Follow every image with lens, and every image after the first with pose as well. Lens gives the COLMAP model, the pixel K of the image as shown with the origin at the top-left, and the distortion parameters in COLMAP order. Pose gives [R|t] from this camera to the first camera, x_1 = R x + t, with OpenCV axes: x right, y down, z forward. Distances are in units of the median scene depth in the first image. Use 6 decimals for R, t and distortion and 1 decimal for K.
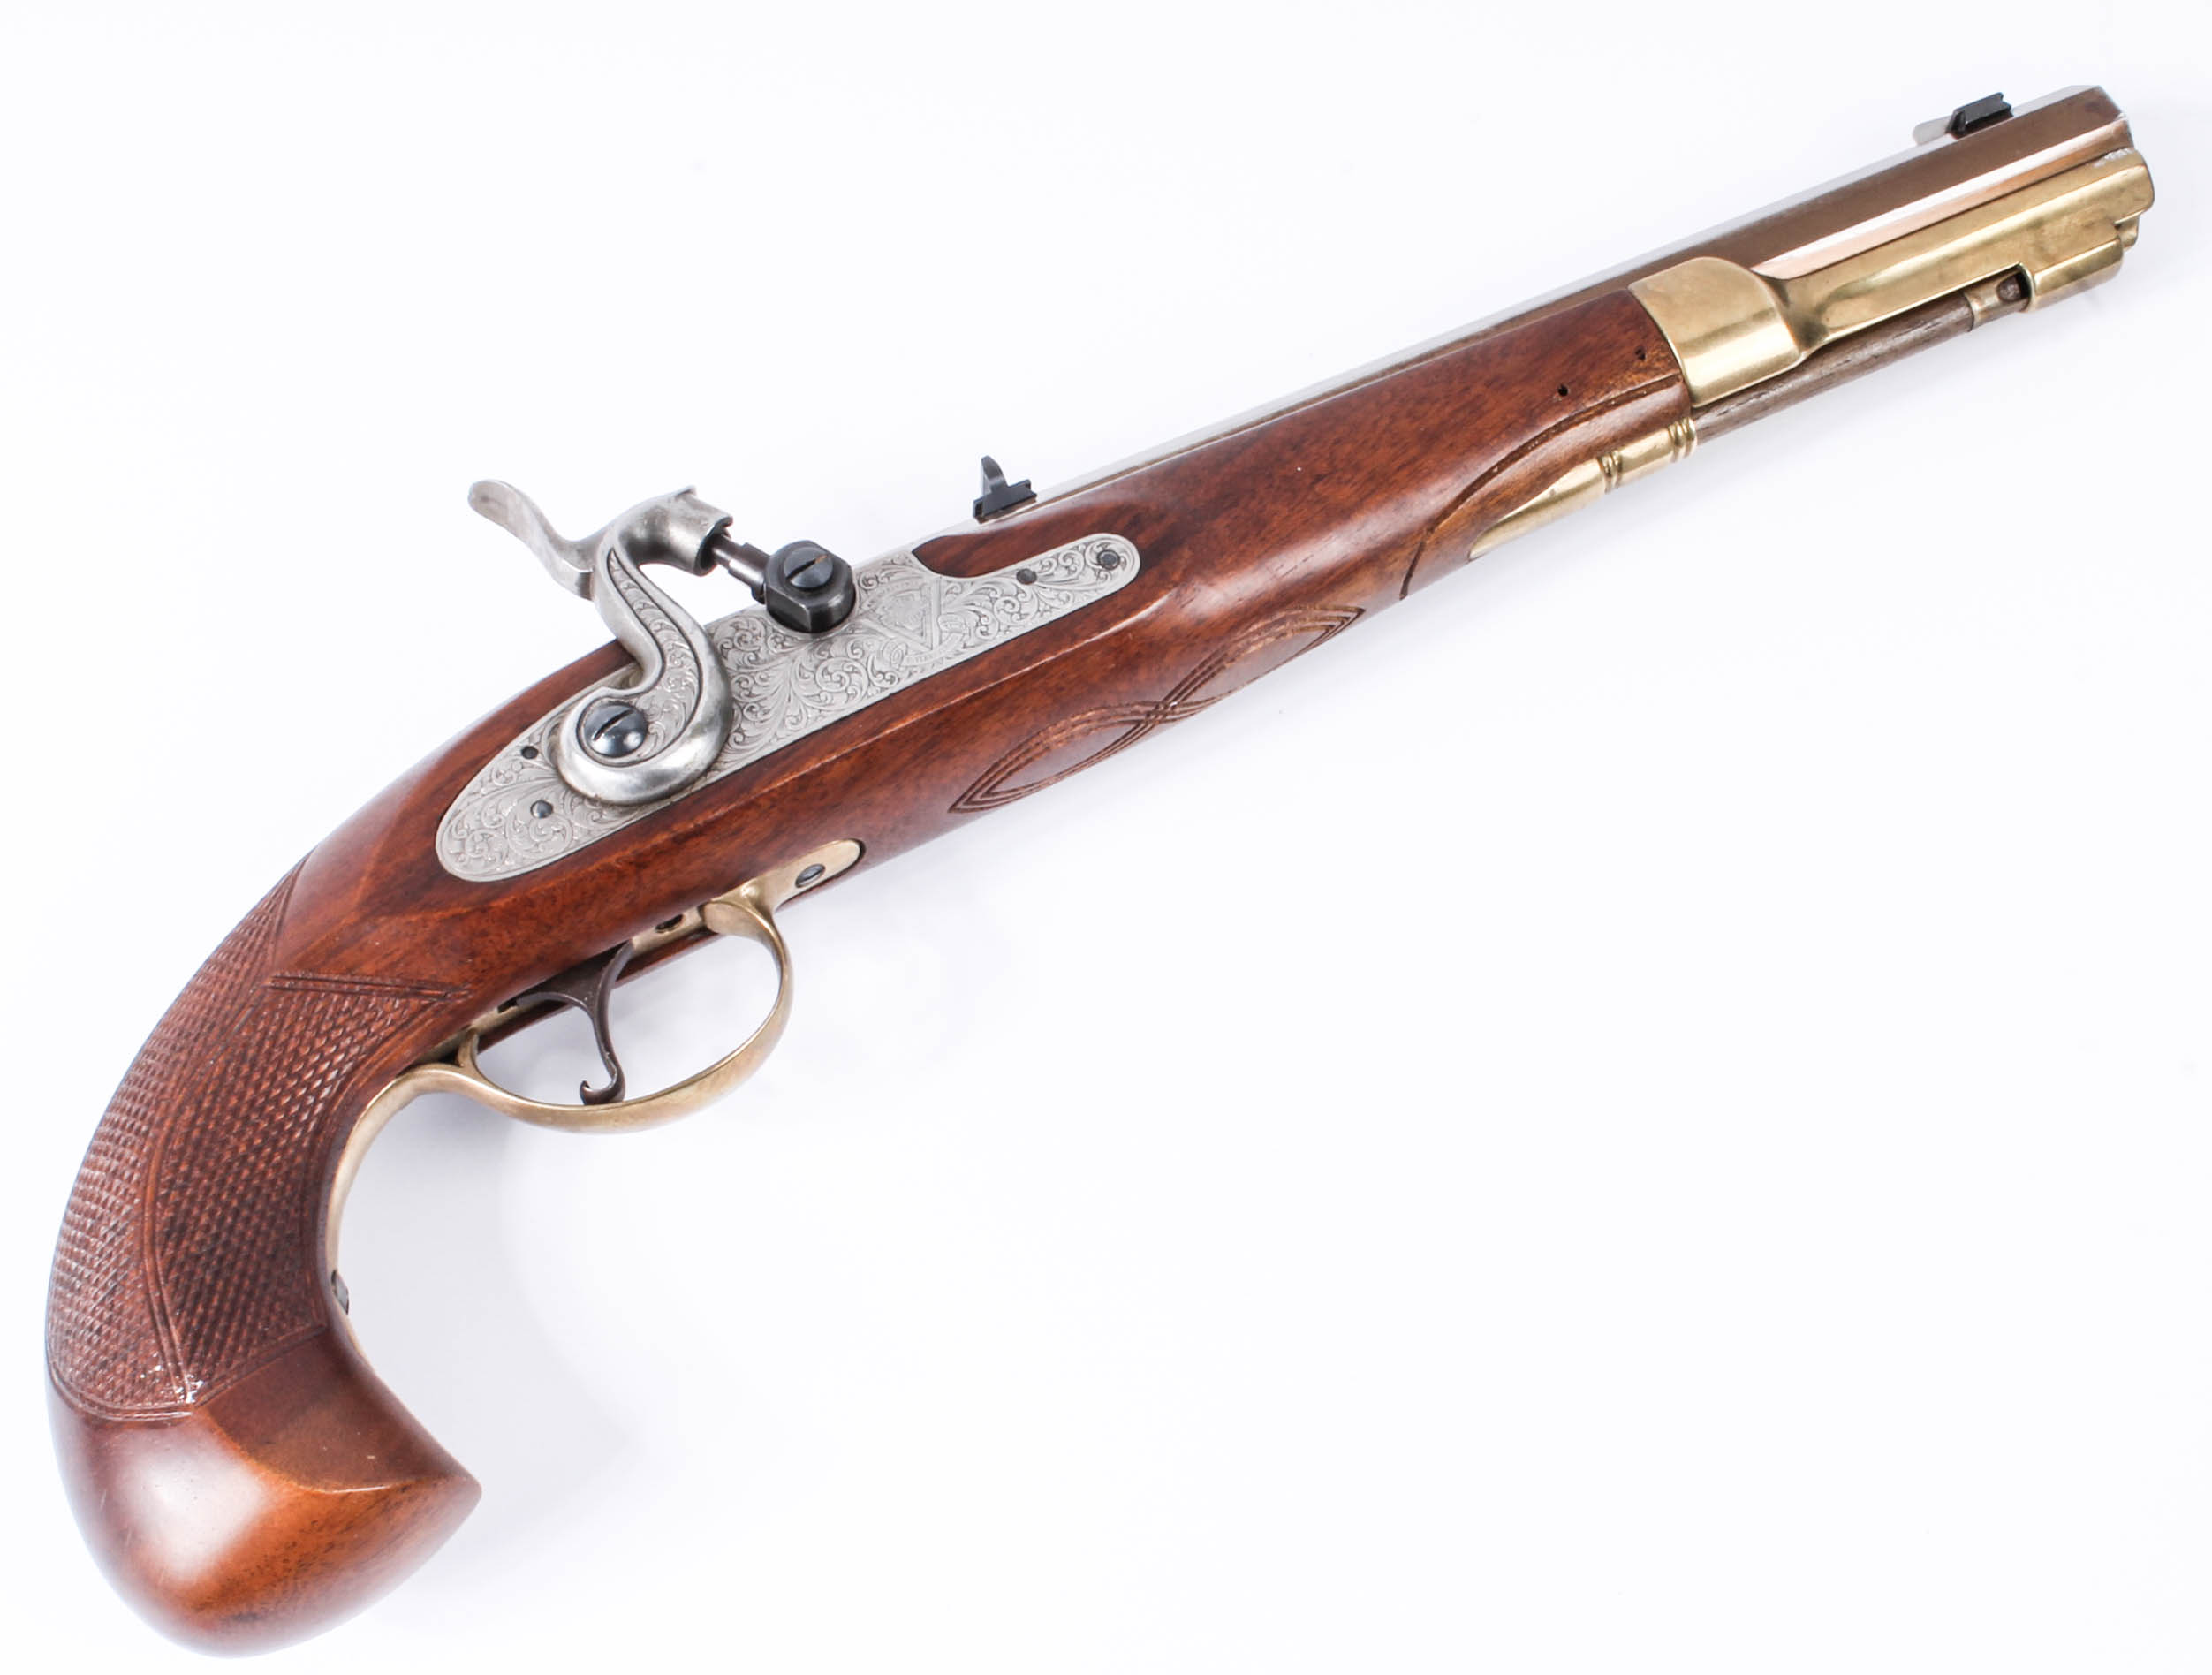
lens RADIAL K [[3458.8, 0, 1109.0], [0, 3458.8, 848.6], [0, 0, 1]] dist [-0.101412, 0.000000]
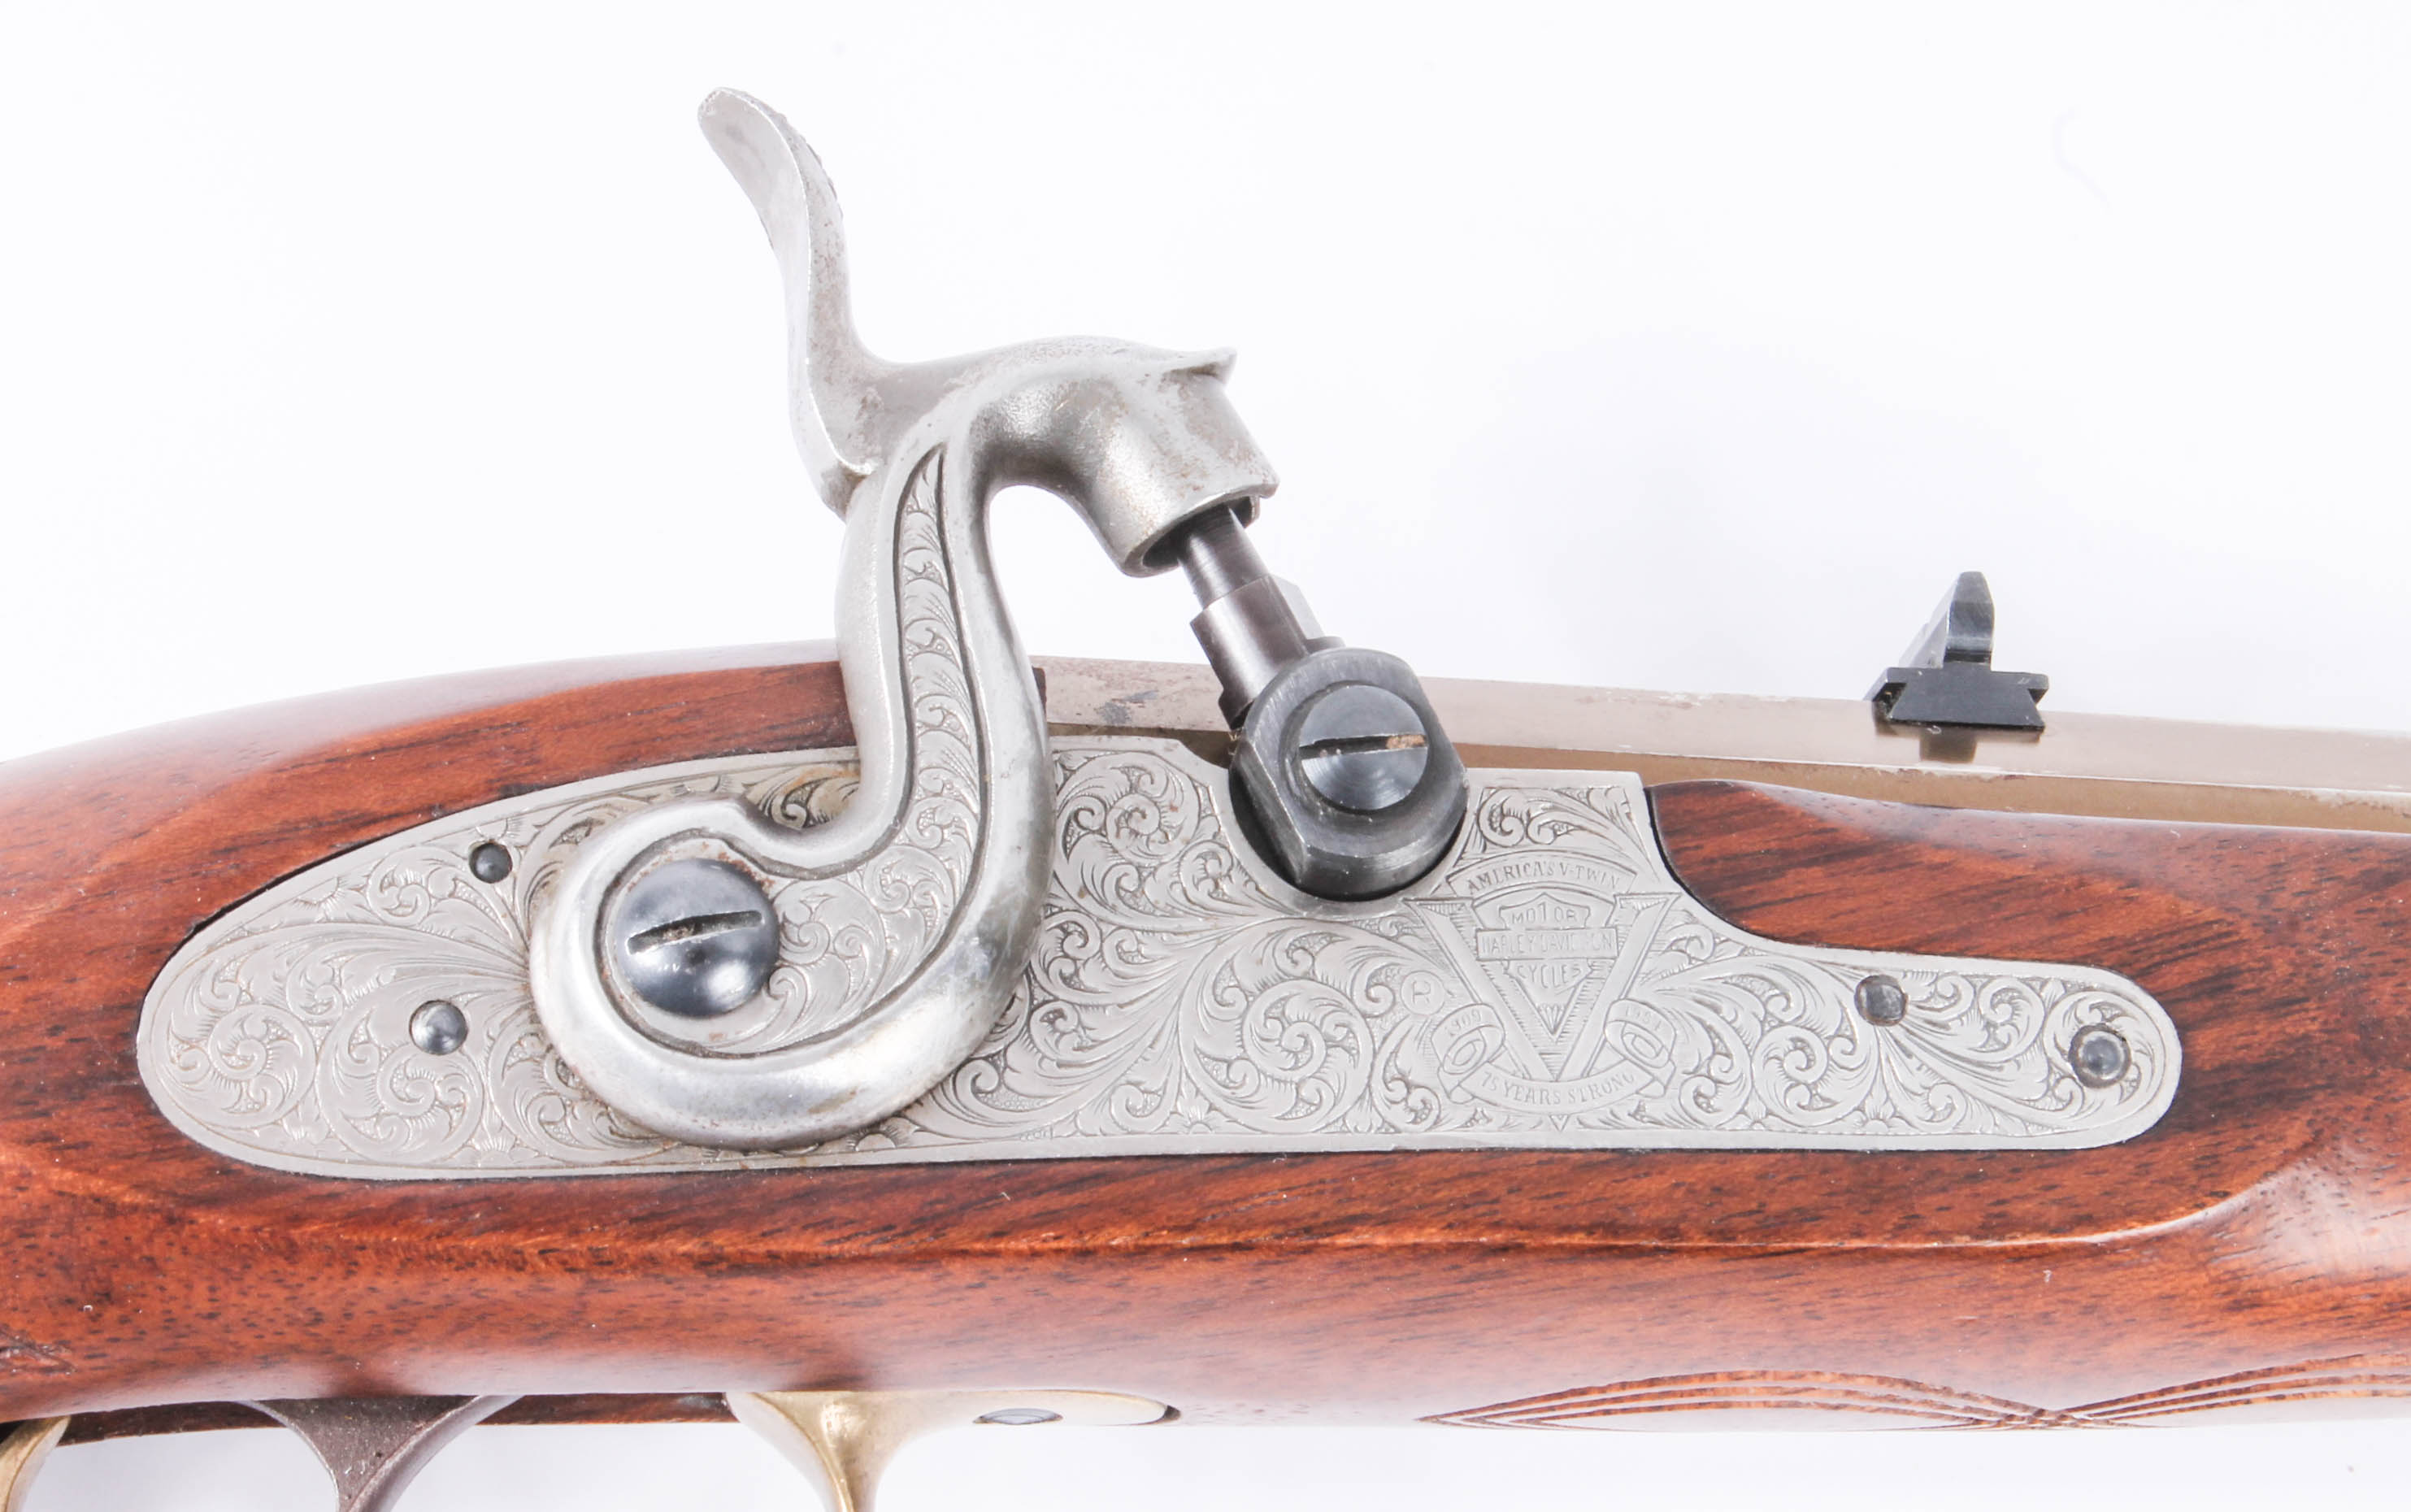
lens RADIAL K [[6025.3, 0, 1204.9], [0, 6025.3, 747.7], [0, 0, 1]] dist [0.050564, 0.000000]
pose [[0.872858, 0.476868, -0.103522, -0.034070], [-0.449773, 0.868497, 0.208366, -0.211109], [0.189272, -0.135313, 0.972557, 0.355597]]
